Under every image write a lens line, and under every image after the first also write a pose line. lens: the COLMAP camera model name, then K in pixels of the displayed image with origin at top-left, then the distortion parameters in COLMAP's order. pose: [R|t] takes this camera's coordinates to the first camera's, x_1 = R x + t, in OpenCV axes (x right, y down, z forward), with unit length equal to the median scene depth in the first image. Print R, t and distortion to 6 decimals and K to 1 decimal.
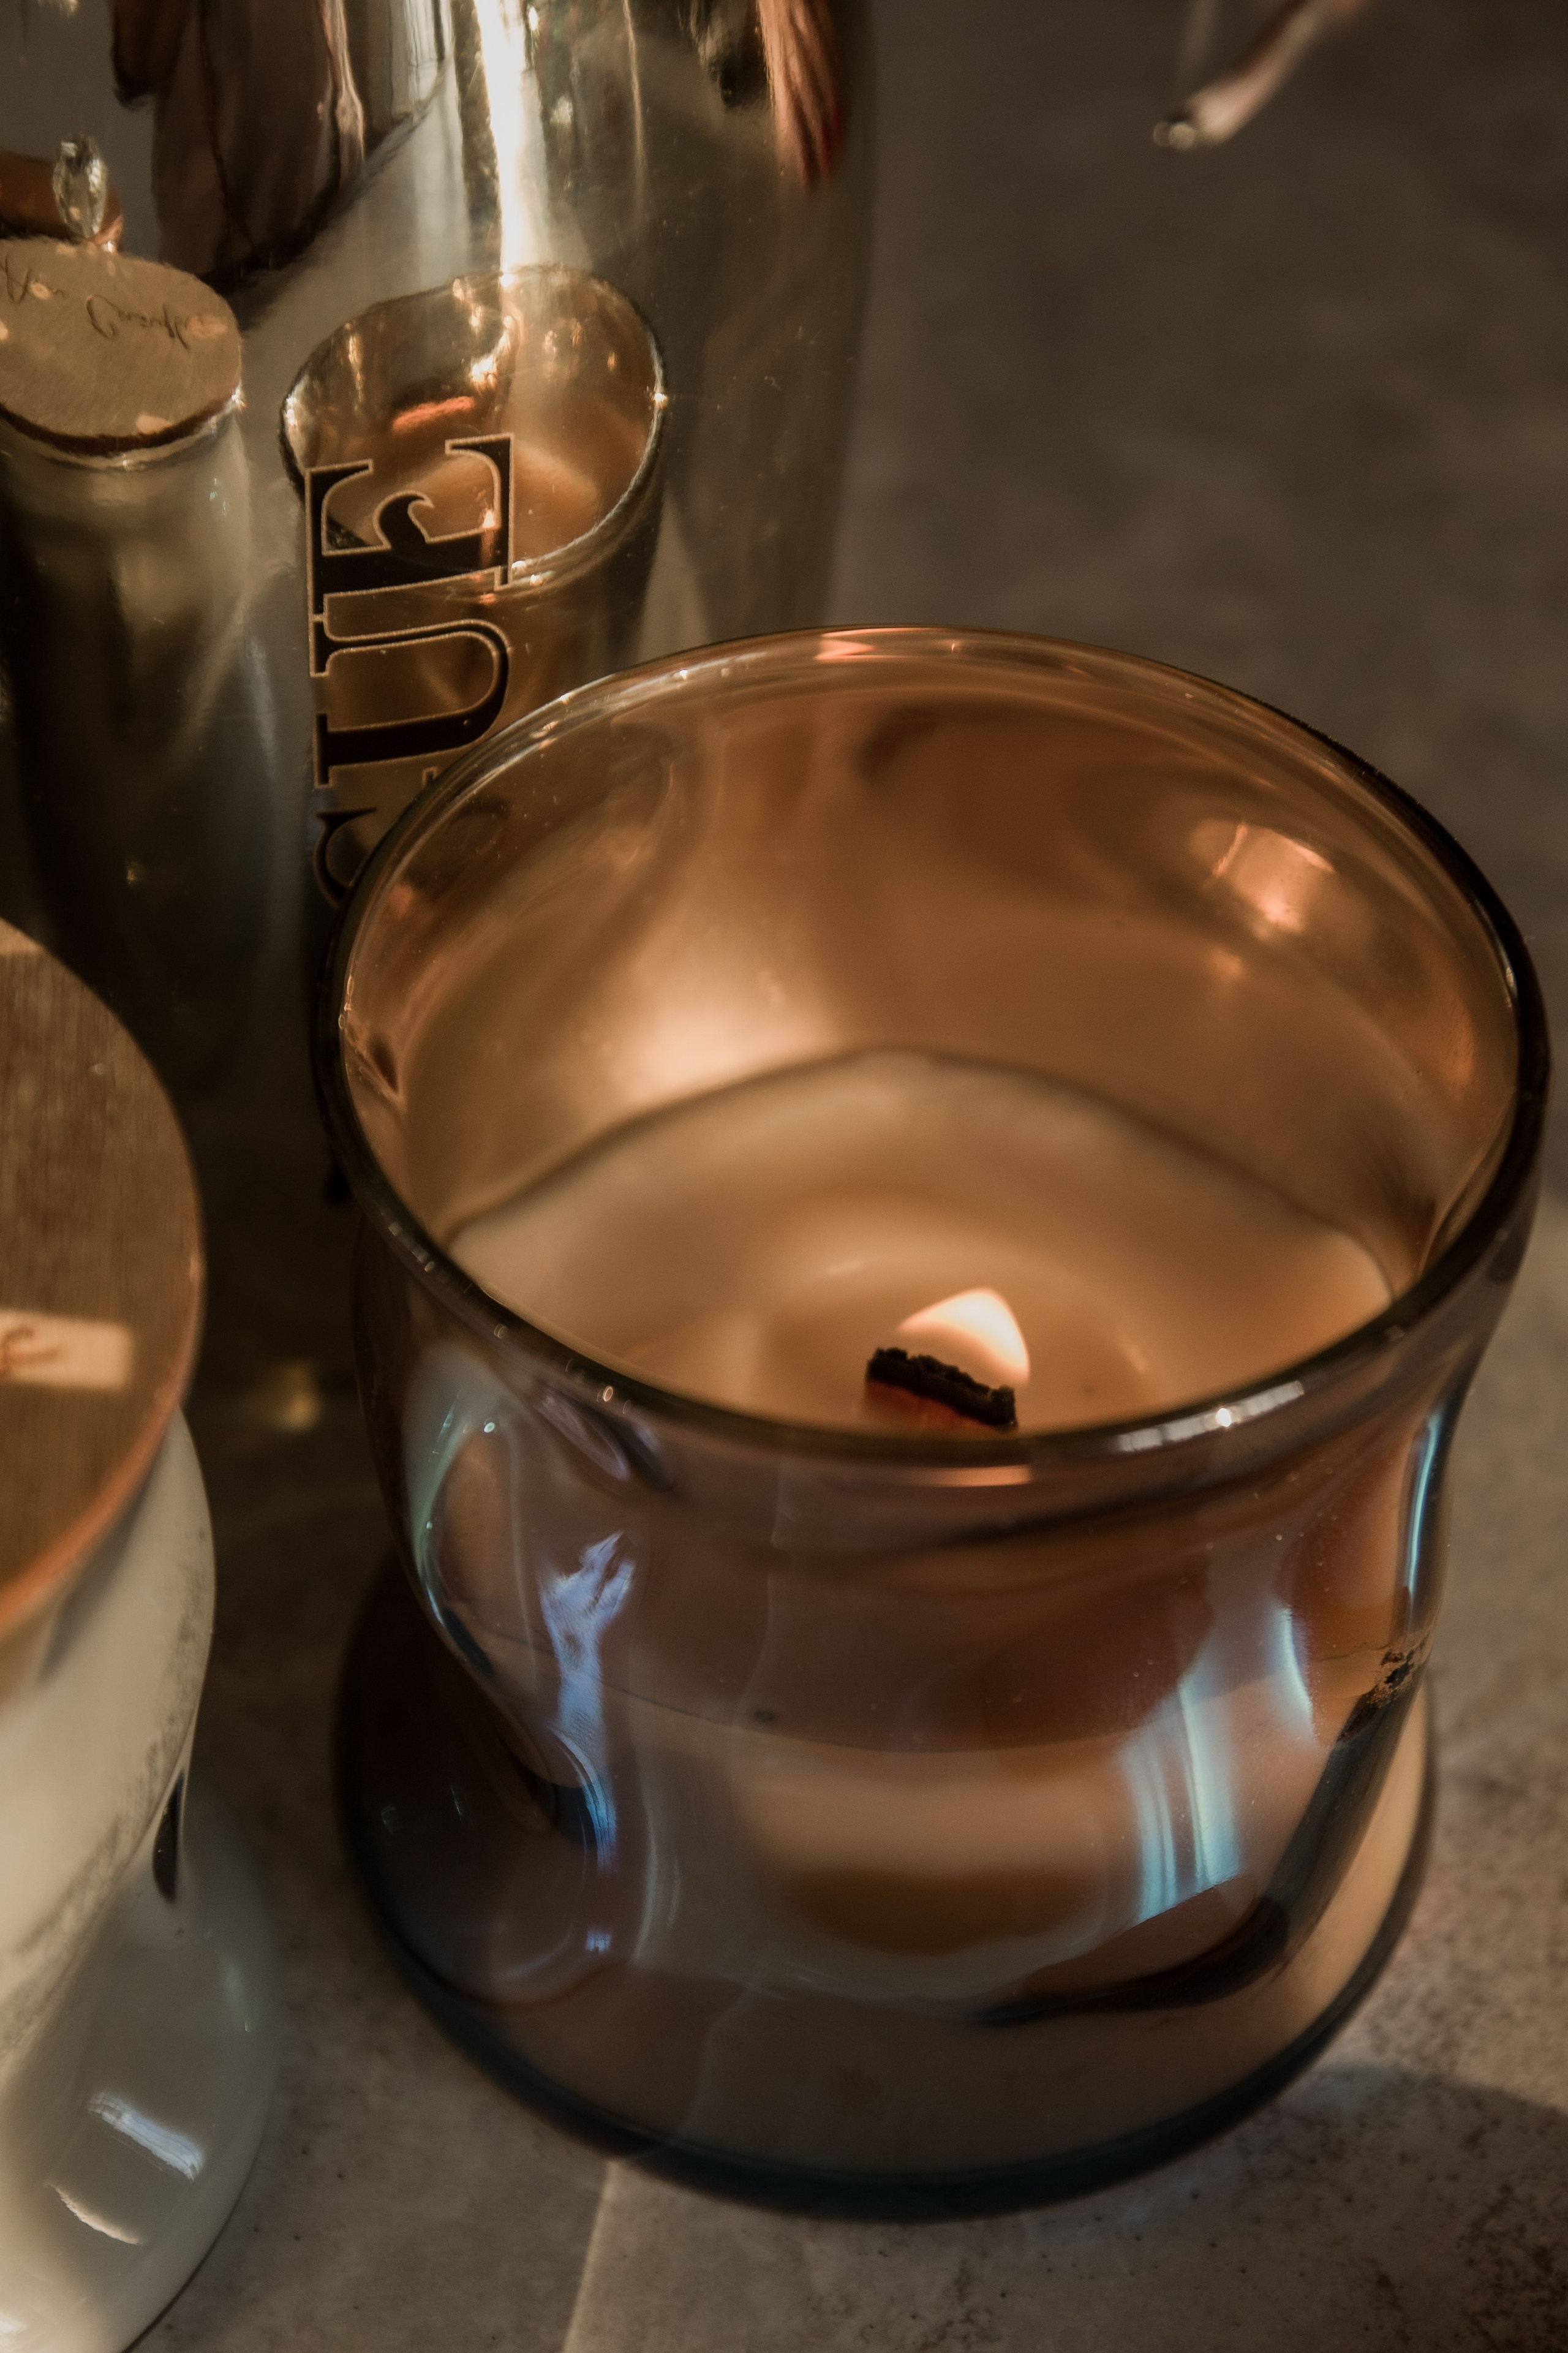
lens RADIAL K [[4434.6, 0, 784.0], [0, 4434.6, 1176.5], [0, 0, 1]] dist [0.149758, -0.940554]
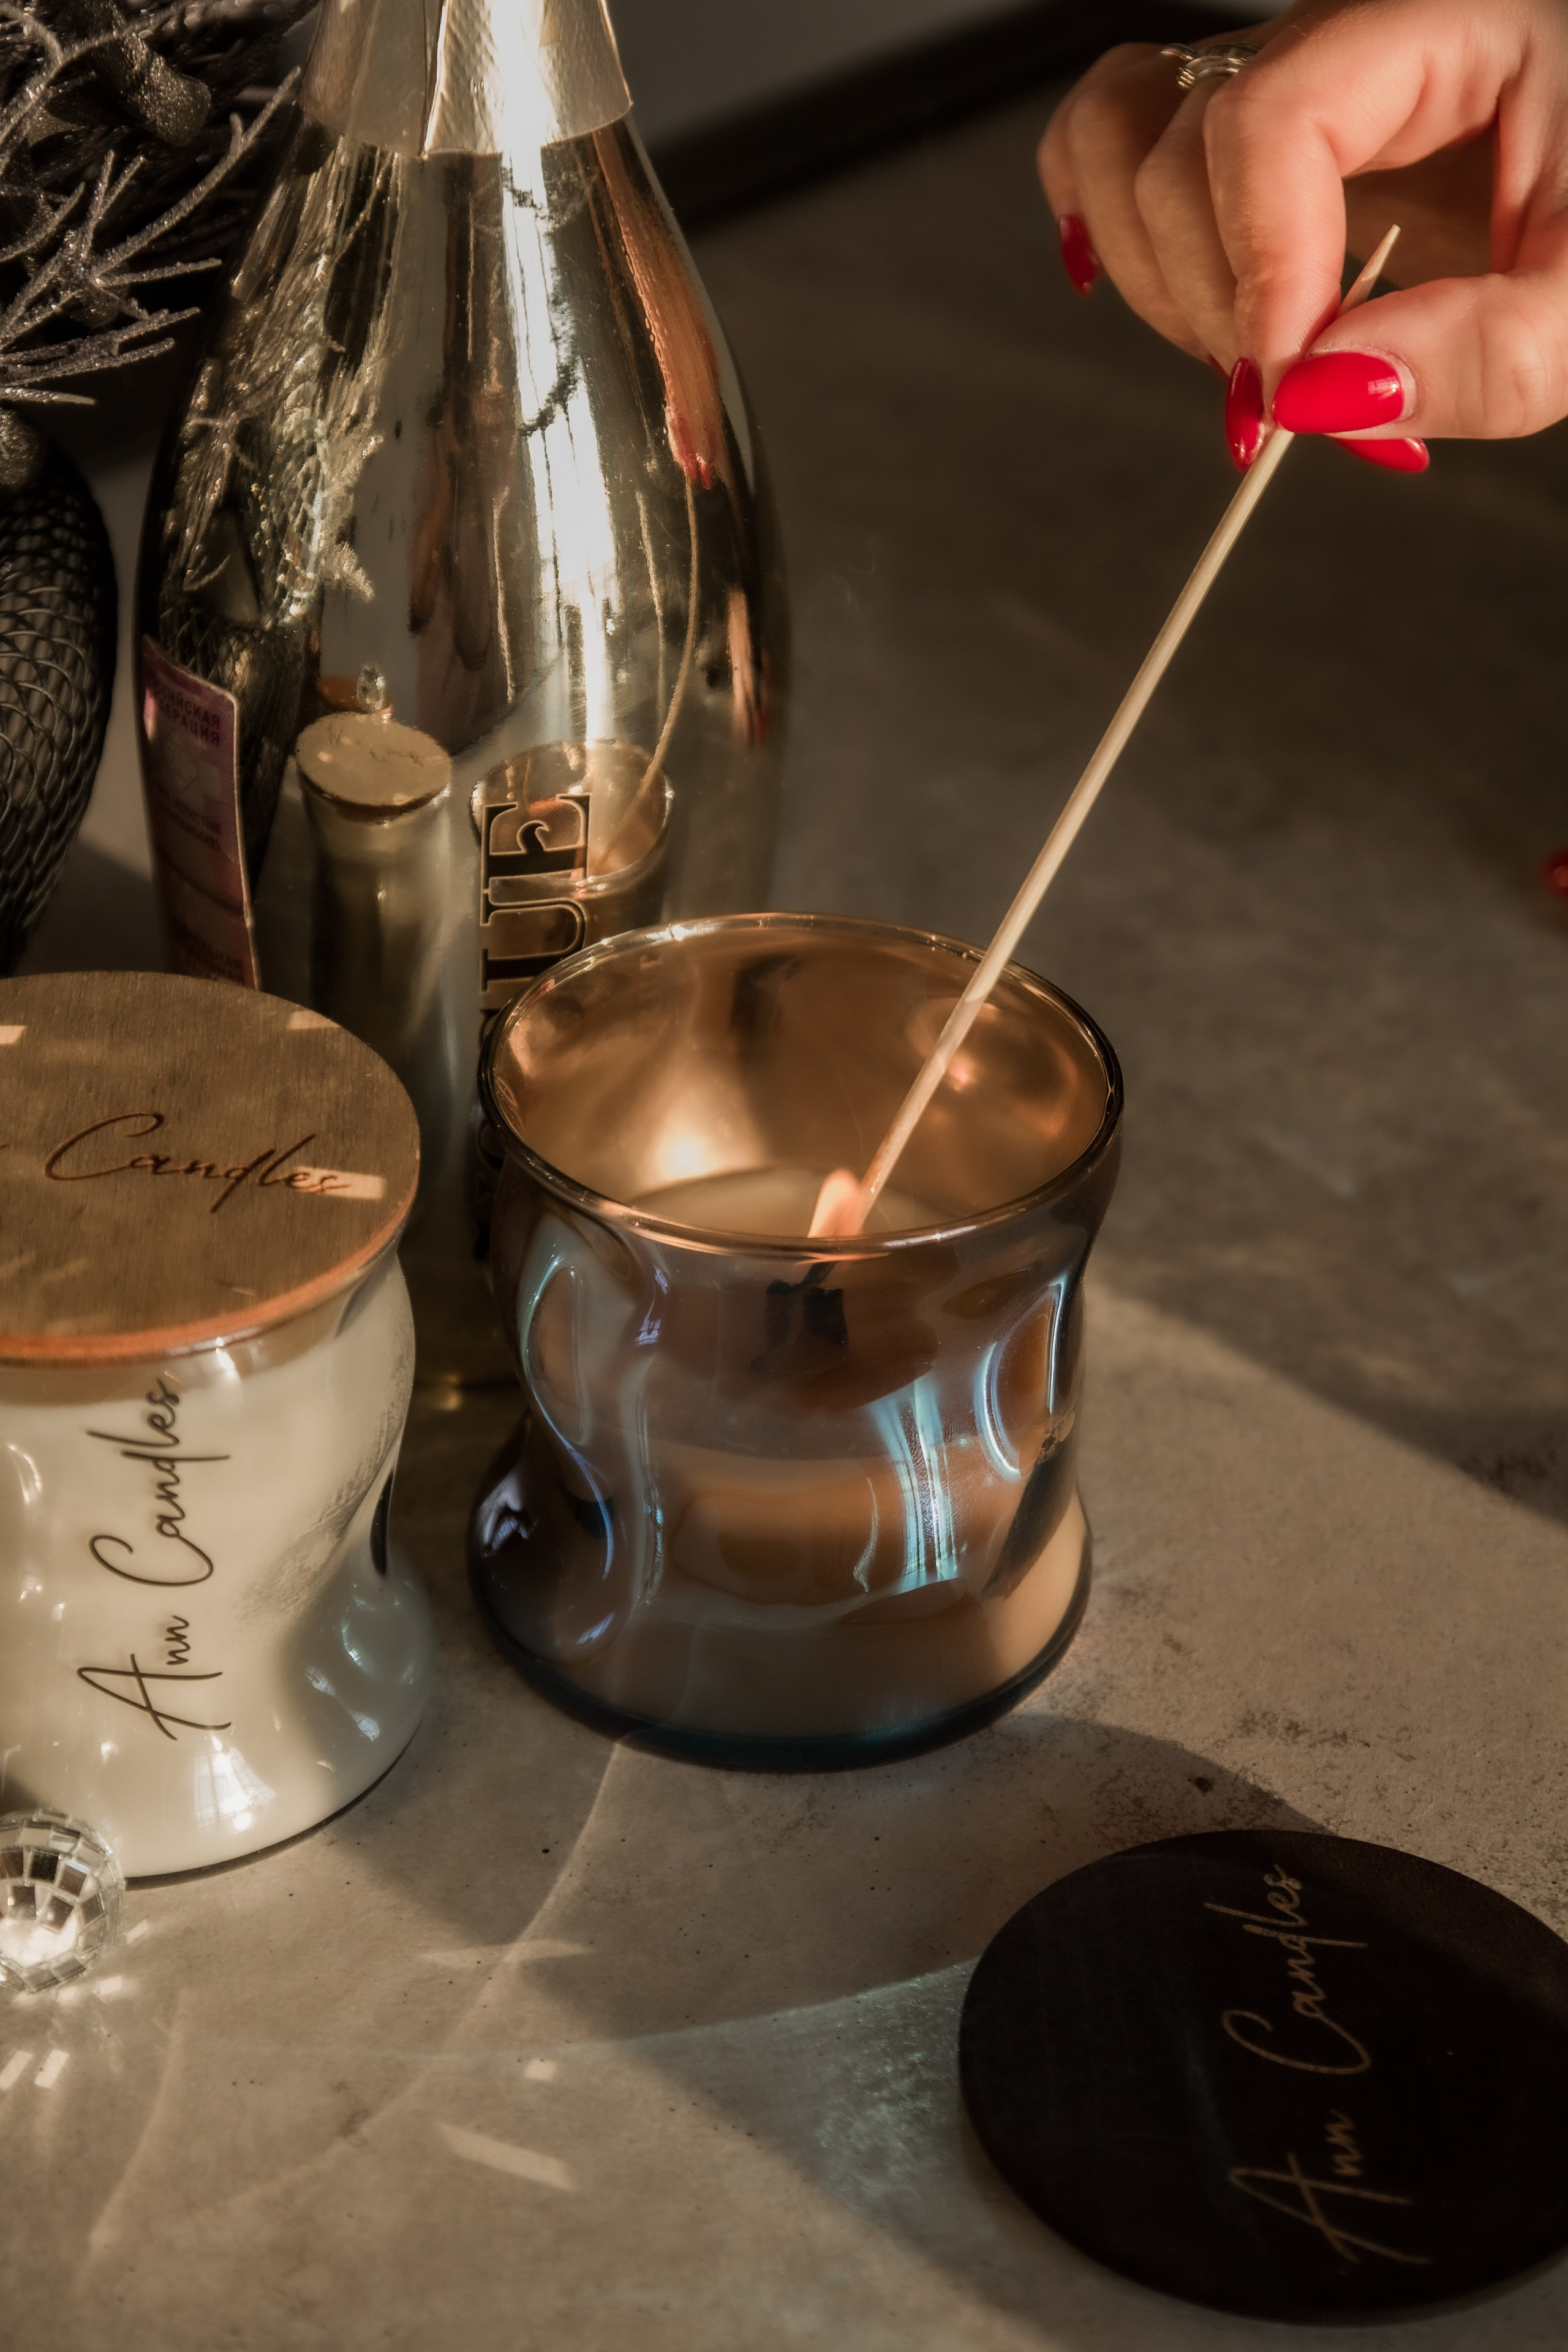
lens RADIAL K [[4433.1, 0, 784.0], [0, 4433.1, 1176.0], [0, 0, 1]] dist [0.149758, -0.940554]
pose [[0.999656, 0.014809, -0.021665, 0.064112], [-0.019799, 0.967462, -0.252239, 0.453594], [0.017225, 0.252581, 0.967422, -0.784940]]
